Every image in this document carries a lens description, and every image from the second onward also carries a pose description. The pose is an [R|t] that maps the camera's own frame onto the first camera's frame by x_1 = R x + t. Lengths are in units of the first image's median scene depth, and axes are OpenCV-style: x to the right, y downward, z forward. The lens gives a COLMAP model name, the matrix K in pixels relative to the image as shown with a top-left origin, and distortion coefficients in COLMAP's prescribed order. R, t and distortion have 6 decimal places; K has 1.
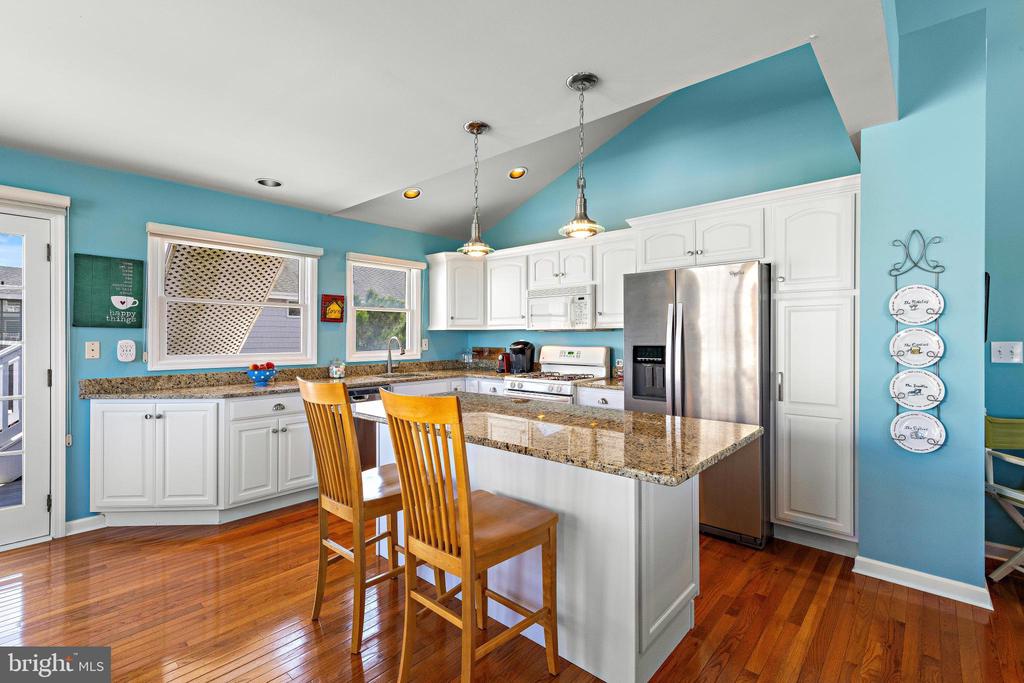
lens RADIAL K [[465.4, 0, 513.0], [0, 465.4, 337.3], [0, 0, 1]] dist [0.005229, 0.001292]
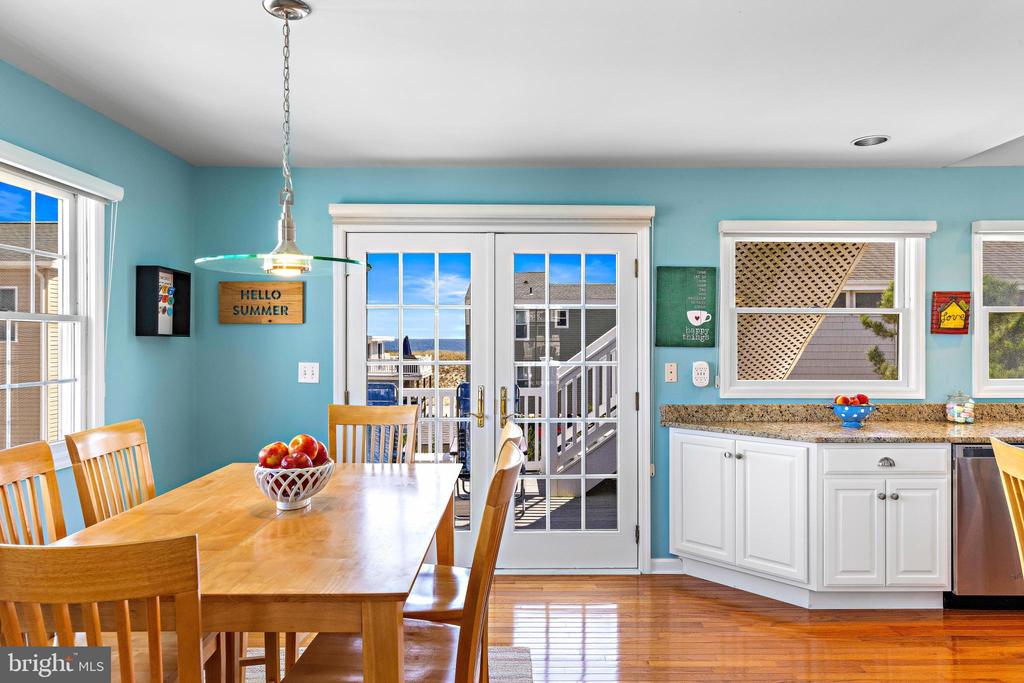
lens RADIAL K [[678.4, 0, 517.9], [0, 678.4, 333.3], [0, 0, 1]] dist [0.000948, 0.011365]
pose [[0.675679, -0.007083, -0.737162, -0.136890], [0.001255, 0.999963, -0.008458, -0.035956], [0.737195, 0.004790, 0.675663, -0.090791]]
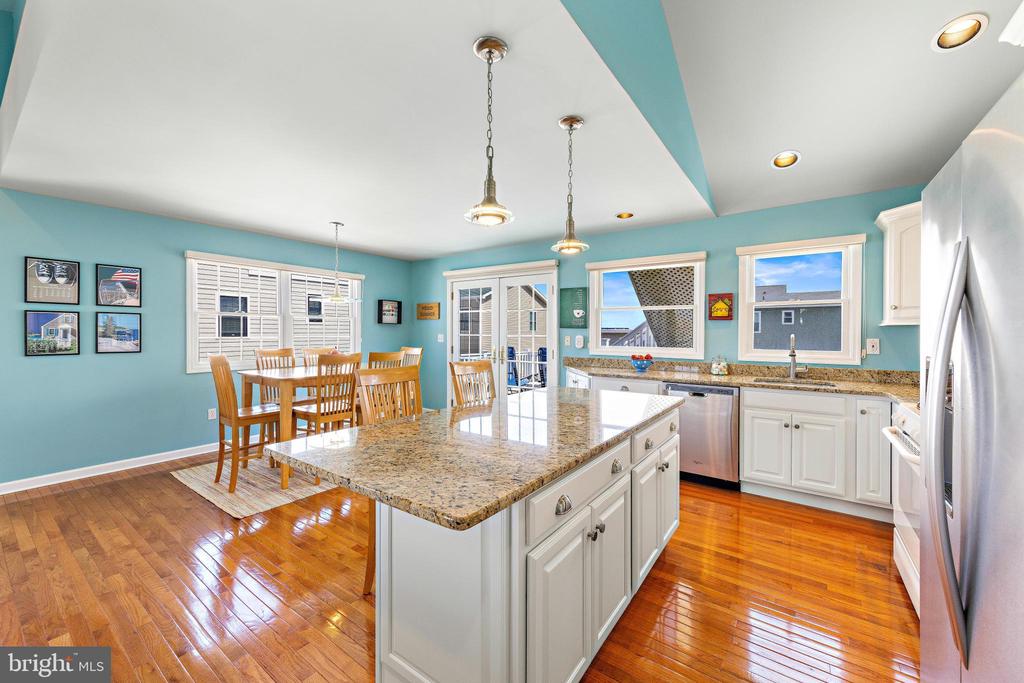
lens RADIAL K [[400.6, 0, 520.5], [0, 400.6, 336.6], [0, 0, 1]] dist [0.003451, 0.001139]
pose [[0.109825, 0.011617, -0.993883, 0.602871], [-0.005604, 0.999923, 0.011068, -0.005044], [0.993935, 0.004354, 0.109882, 0.634911]]
